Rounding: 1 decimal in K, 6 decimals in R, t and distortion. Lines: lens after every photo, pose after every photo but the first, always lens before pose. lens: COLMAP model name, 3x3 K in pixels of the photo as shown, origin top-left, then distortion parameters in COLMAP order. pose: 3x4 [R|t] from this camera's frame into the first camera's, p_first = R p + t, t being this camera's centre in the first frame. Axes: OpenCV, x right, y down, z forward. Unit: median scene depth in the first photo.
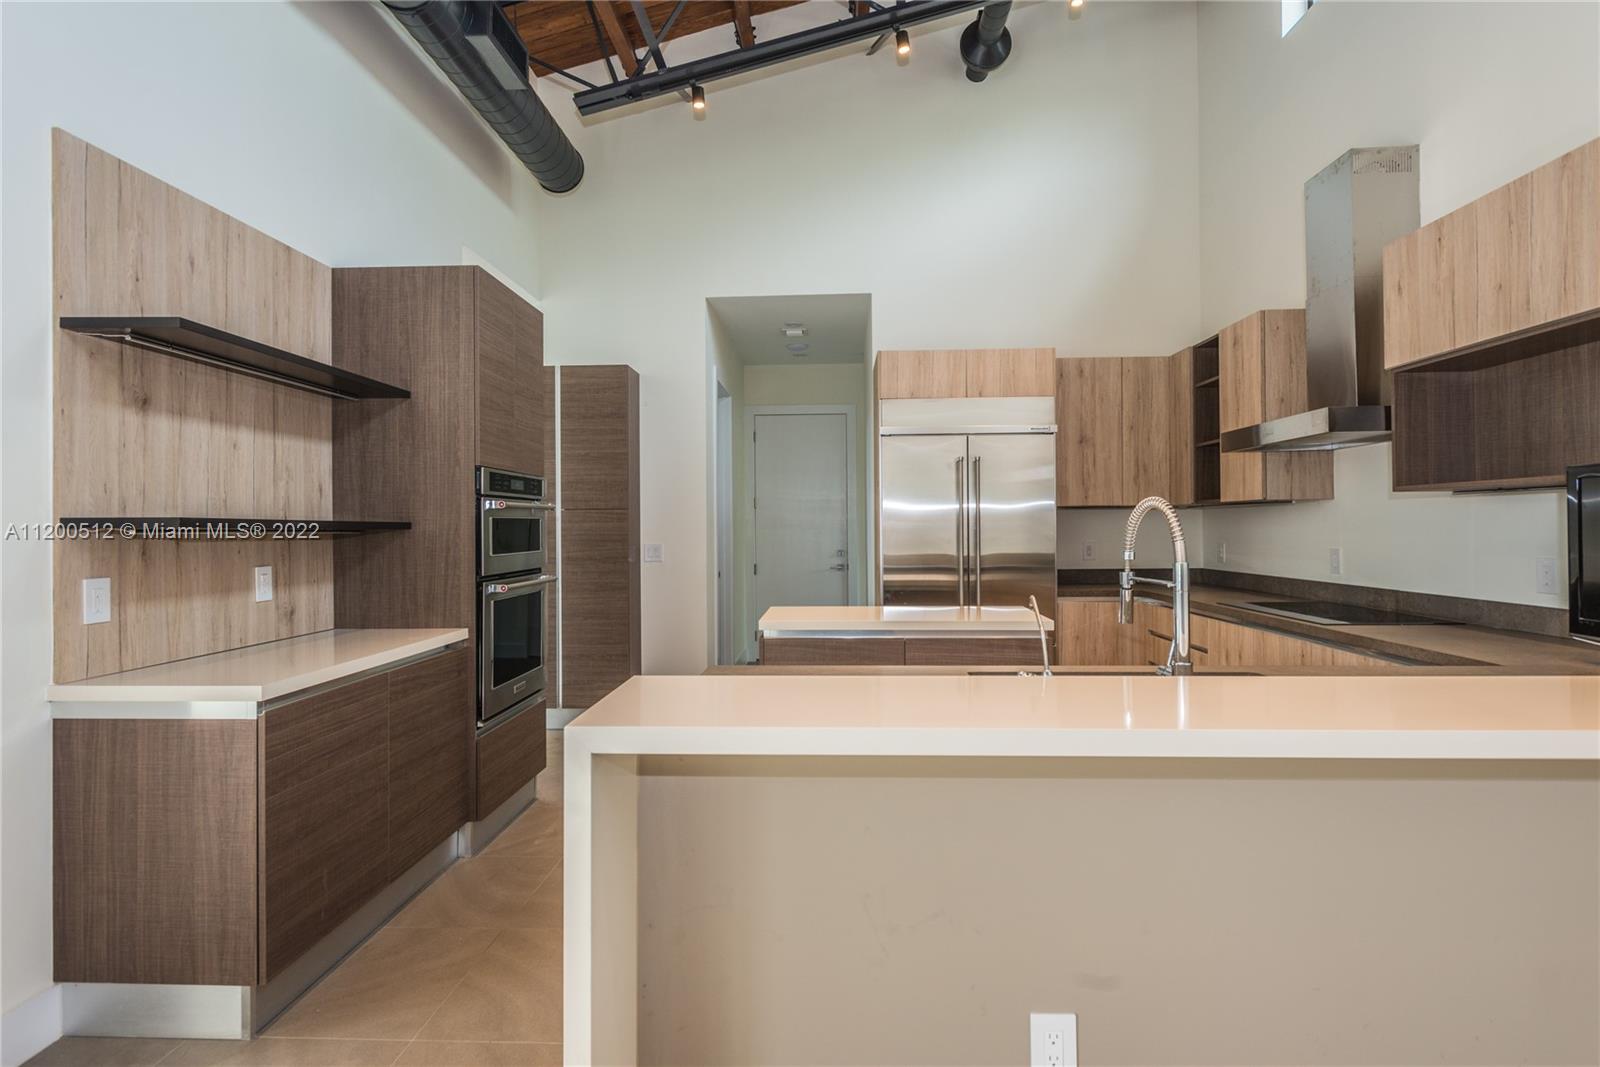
lens RADIAL K [[823.8, 0, 795.2], [0, 823.8, 527.5], [0, 0, 1]] dist [0.010805, -0.000757]
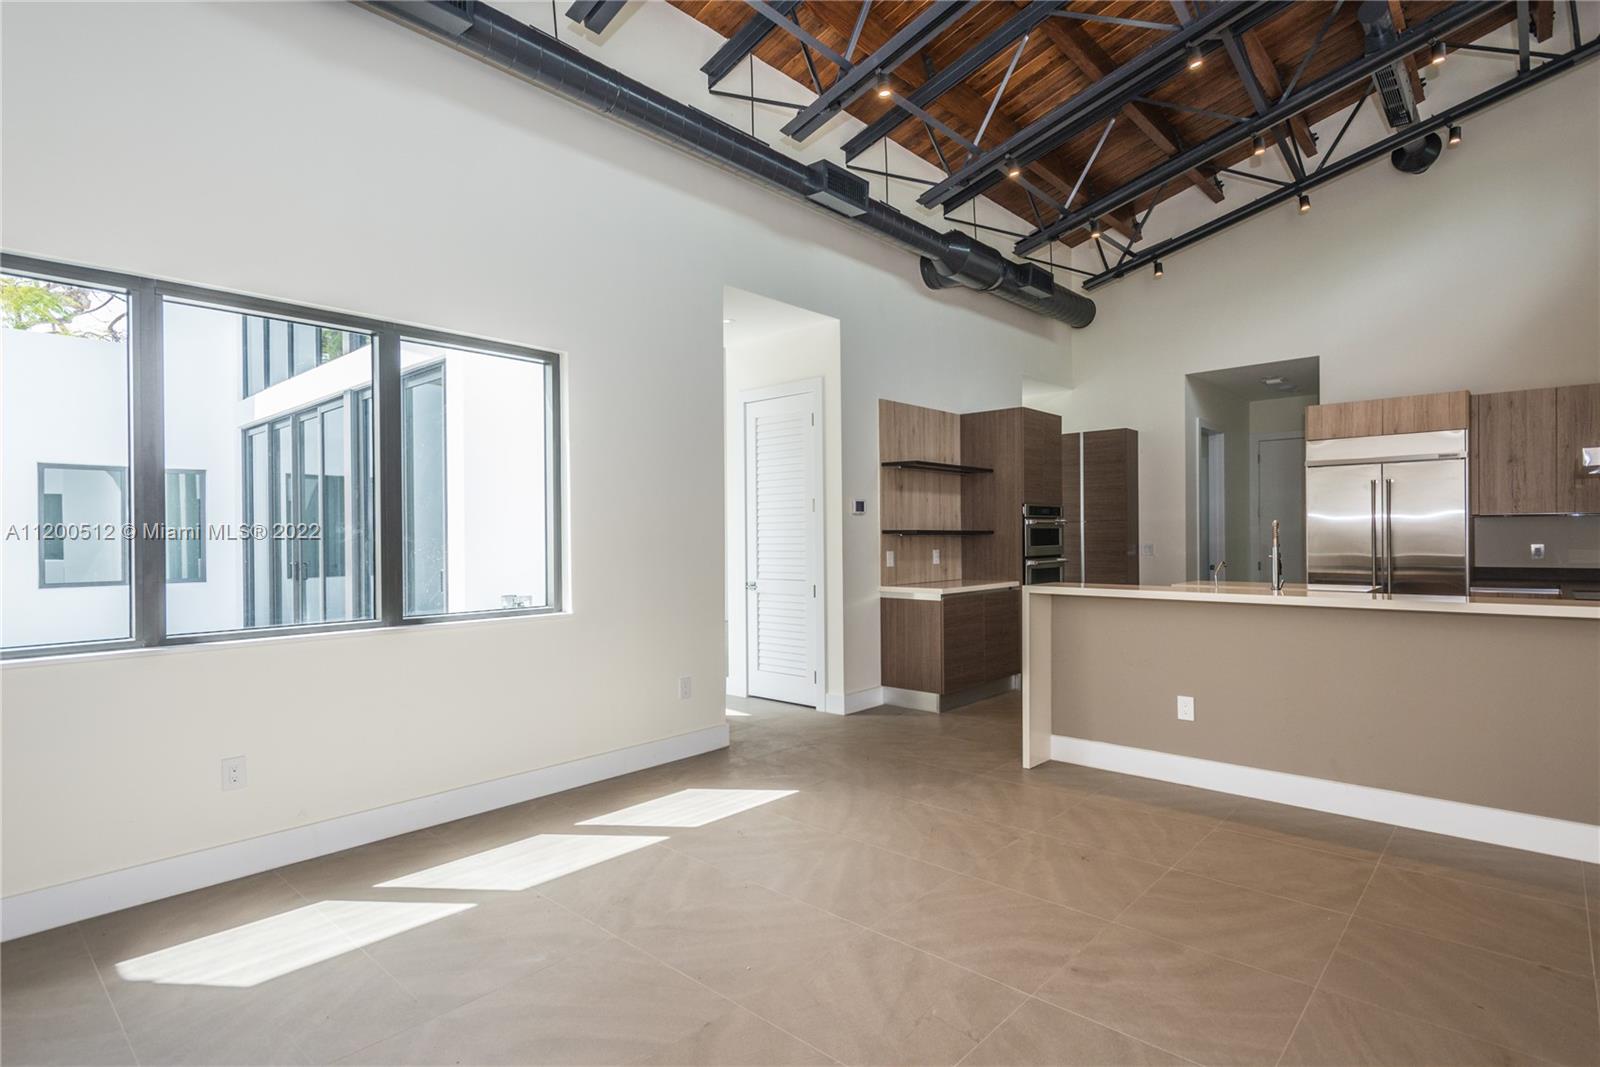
lens RADIAL K [[823.8, 0, 795.2], [0, 823.8, 527.5], [0, 0, 1]] dist [0.010805, -0.000757]
pose [[0.769783, -0.005910, -0.638278, 0.511812], [0.002938, 0.999979, -0.005717, -0.003993], [0.638299, 0.002526, 0.769785, -0.991533]]
